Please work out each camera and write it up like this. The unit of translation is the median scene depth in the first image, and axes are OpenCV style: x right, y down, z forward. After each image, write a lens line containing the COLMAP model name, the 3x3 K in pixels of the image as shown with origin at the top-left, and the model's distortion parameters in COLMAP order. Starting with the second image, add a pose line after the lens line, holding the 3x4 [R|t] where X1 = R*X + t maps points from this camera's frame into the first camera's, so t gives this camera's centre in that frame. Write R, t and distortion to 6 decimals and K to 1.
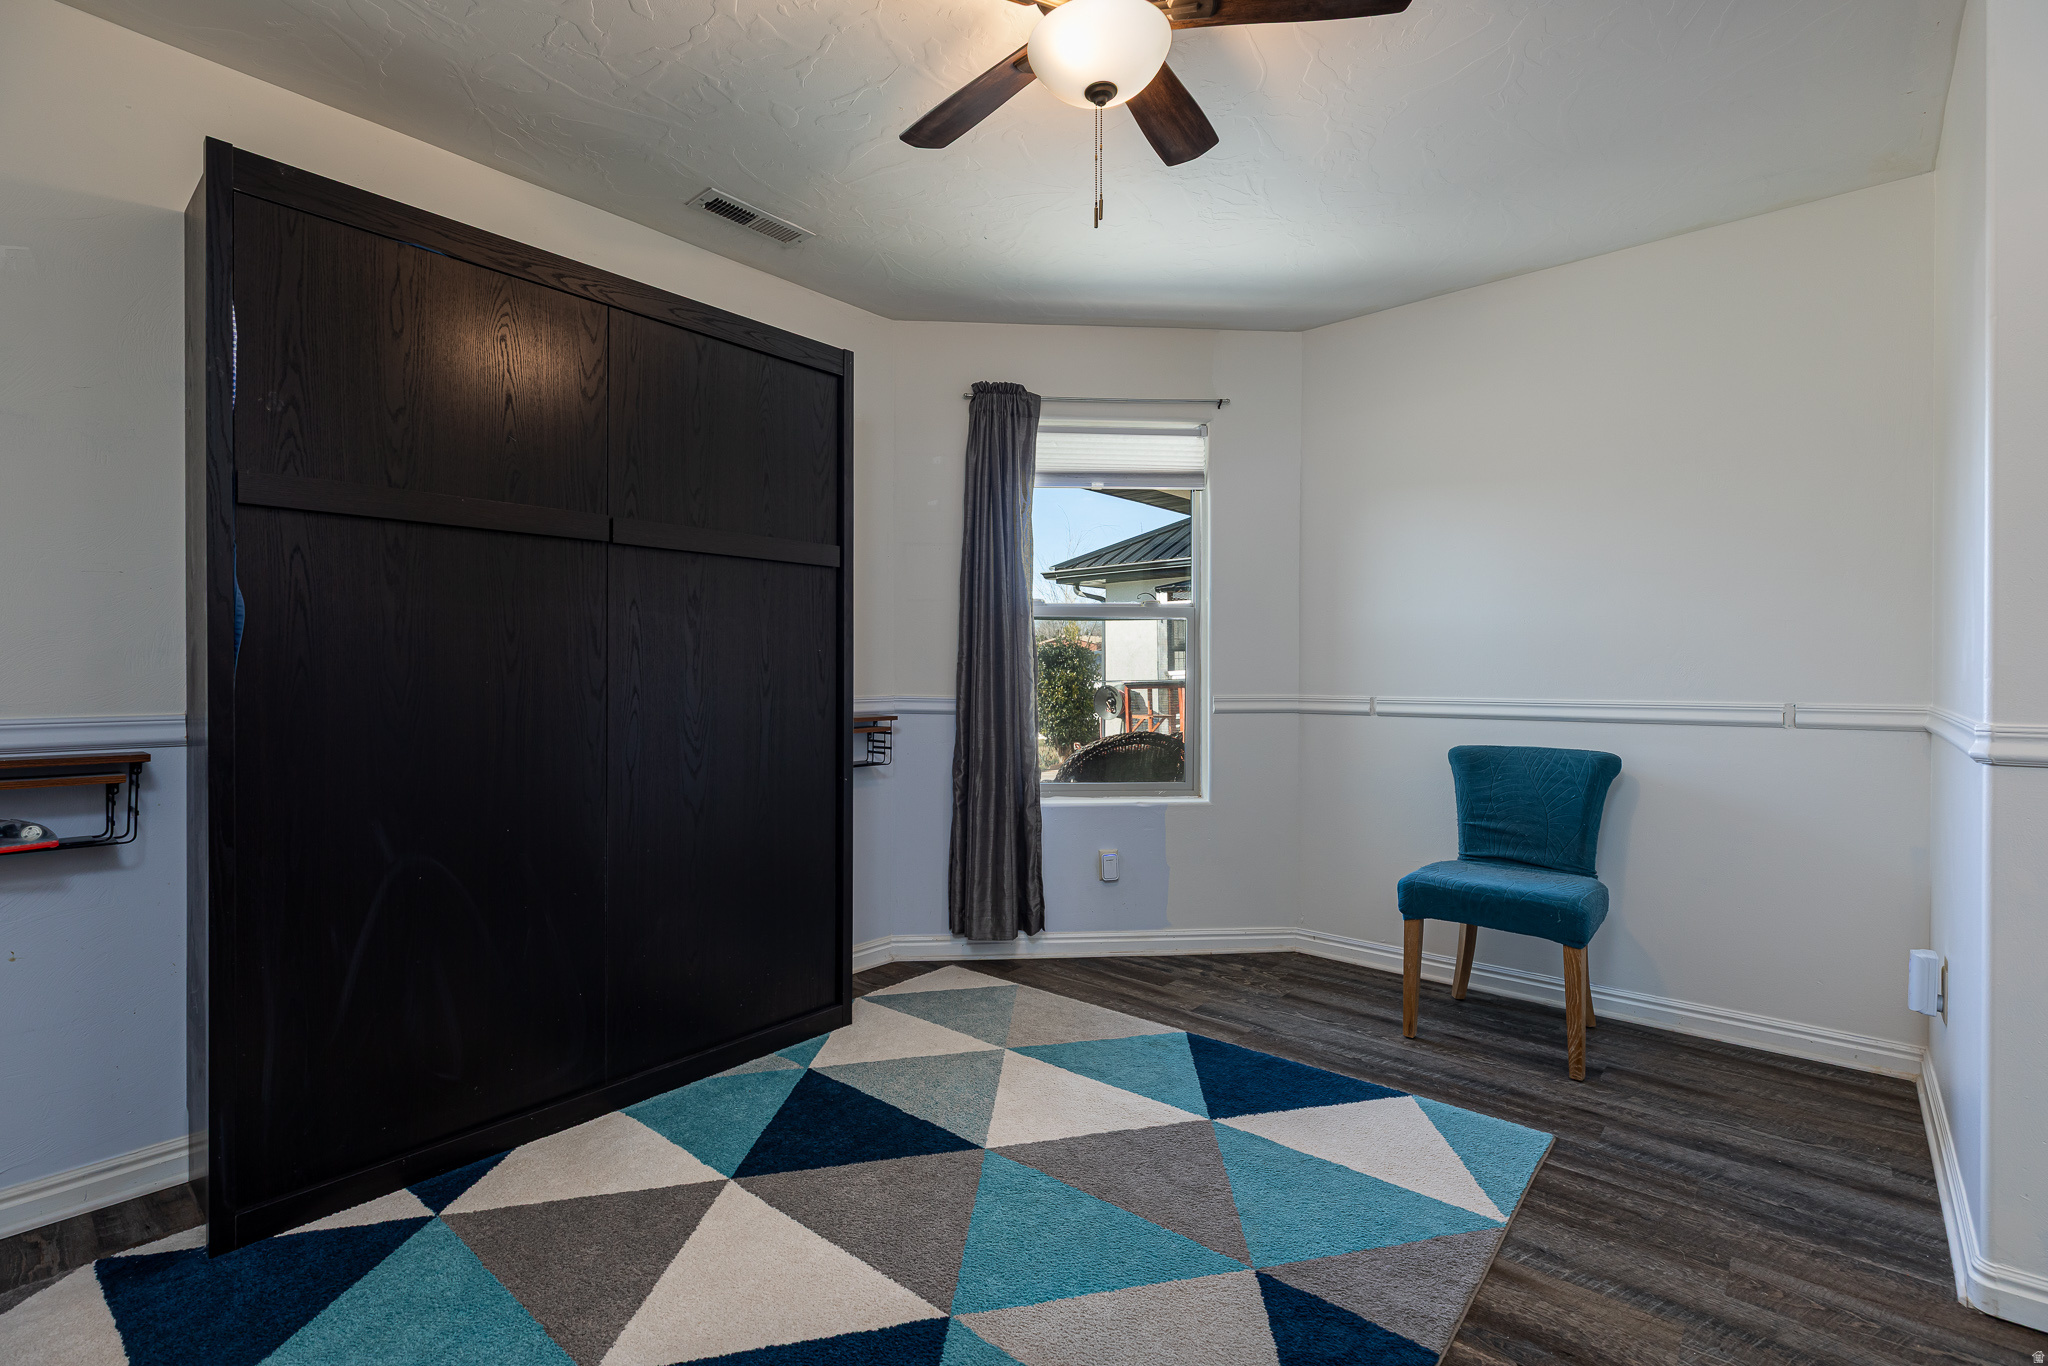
lens RADIAL K [[923.7, 0, 1016.7], [0, 923.7, 681.5], [0, 0, 1]] dist [0.004833, -0.001883]
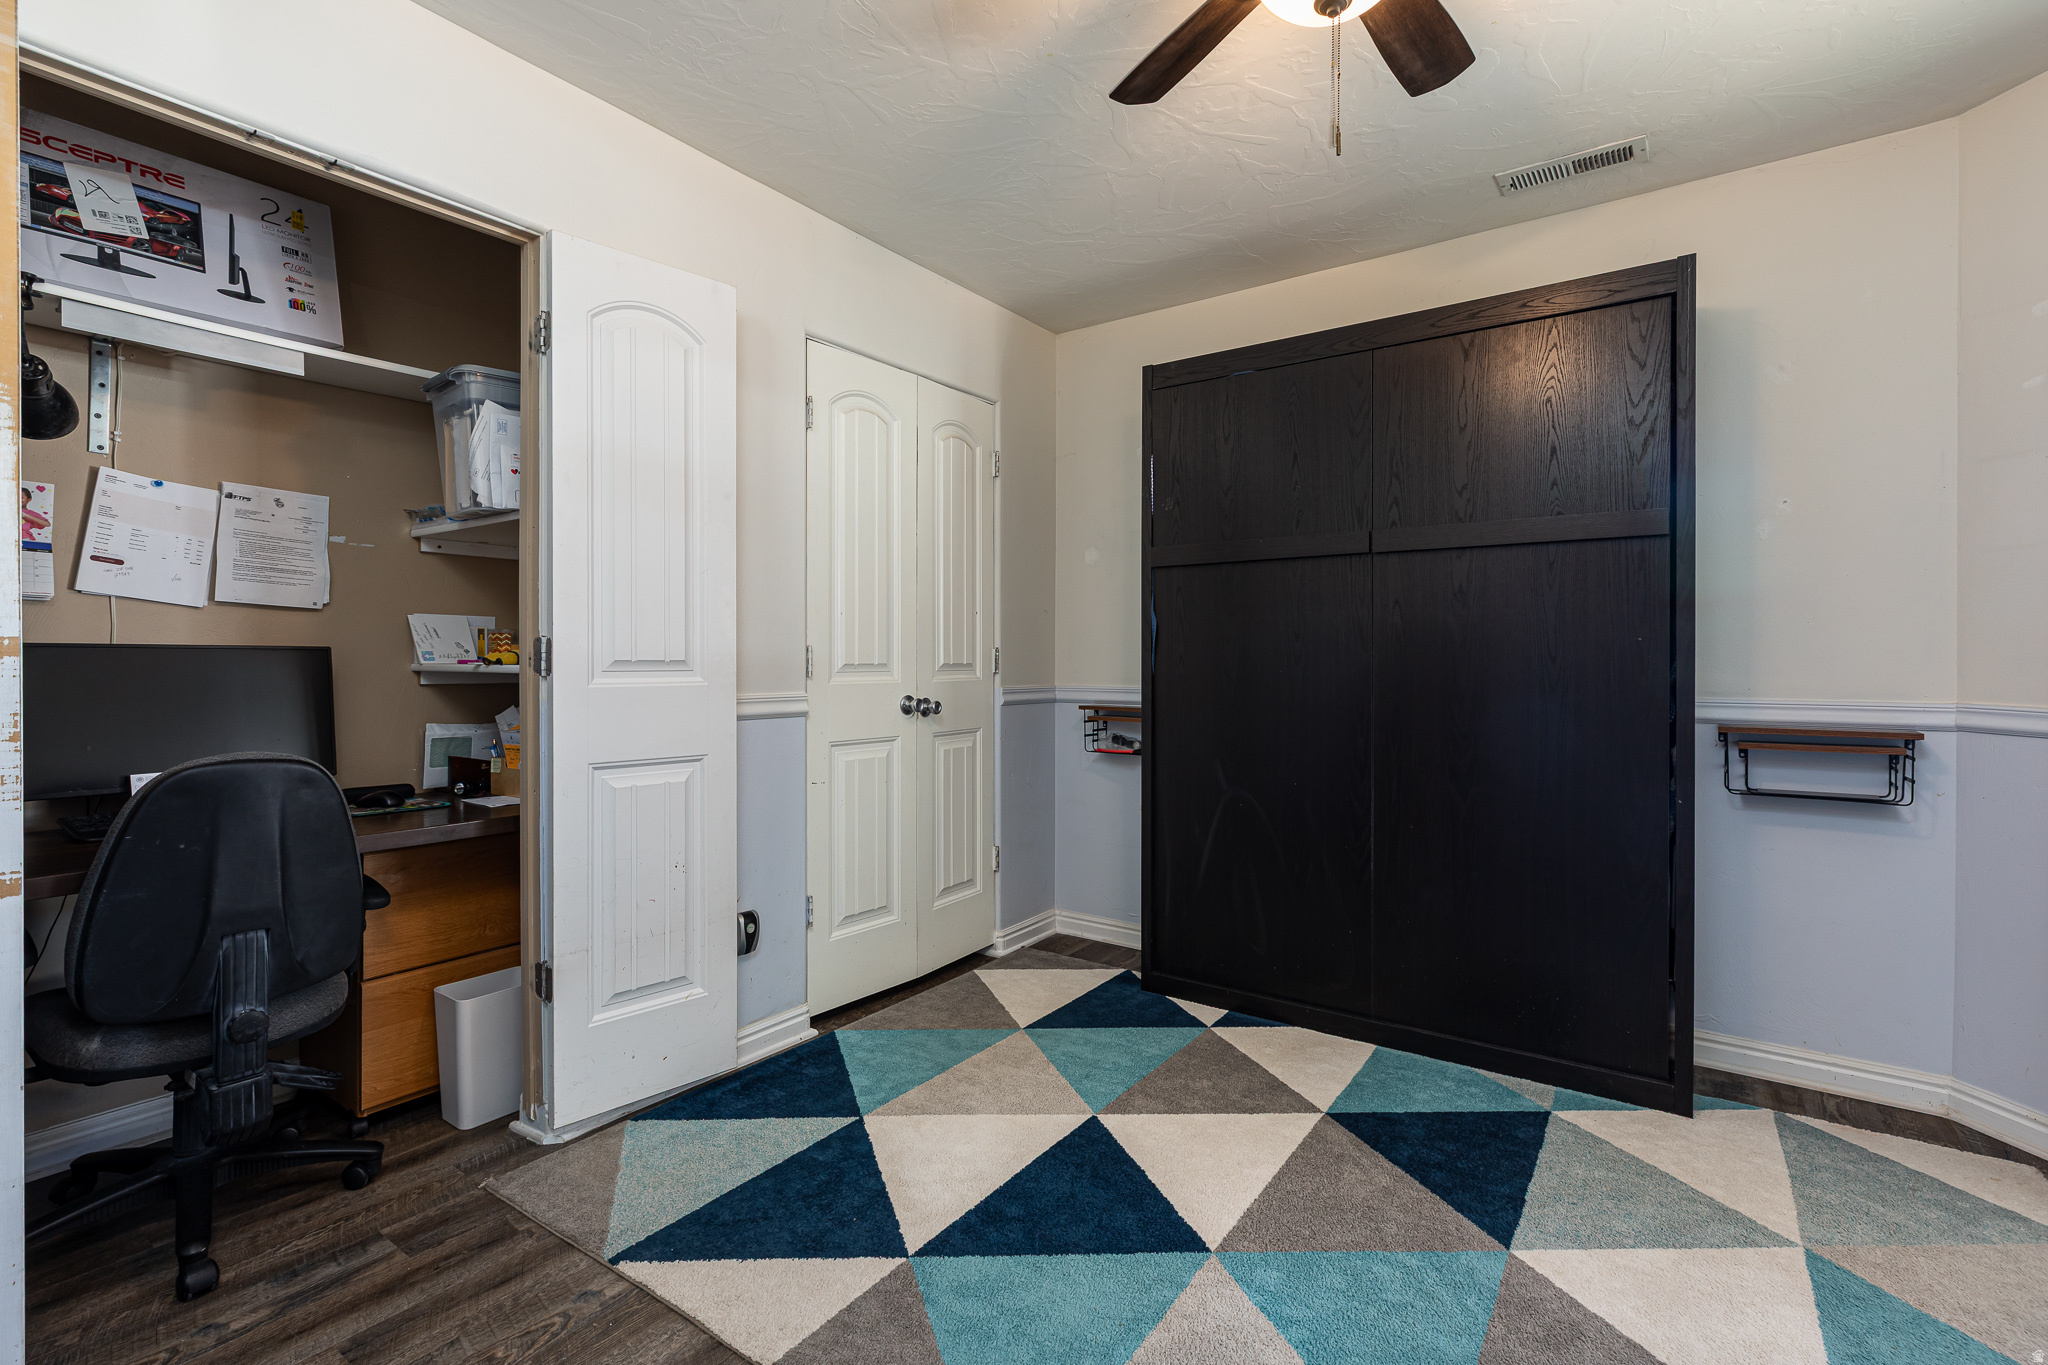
lens RADIAL K [[923.7, 0, 1016.4], [0, 923.7, 668.6], [0, 0, 1]] dist [0.004833, -0.001883]
pose [[0.089364, 0.008870, -0.995960, 0.668958], [-0.010486, 0.999913, 0.007964, -0.009386], [0.995944, 0.009732, 0.089449, 0.445280]]
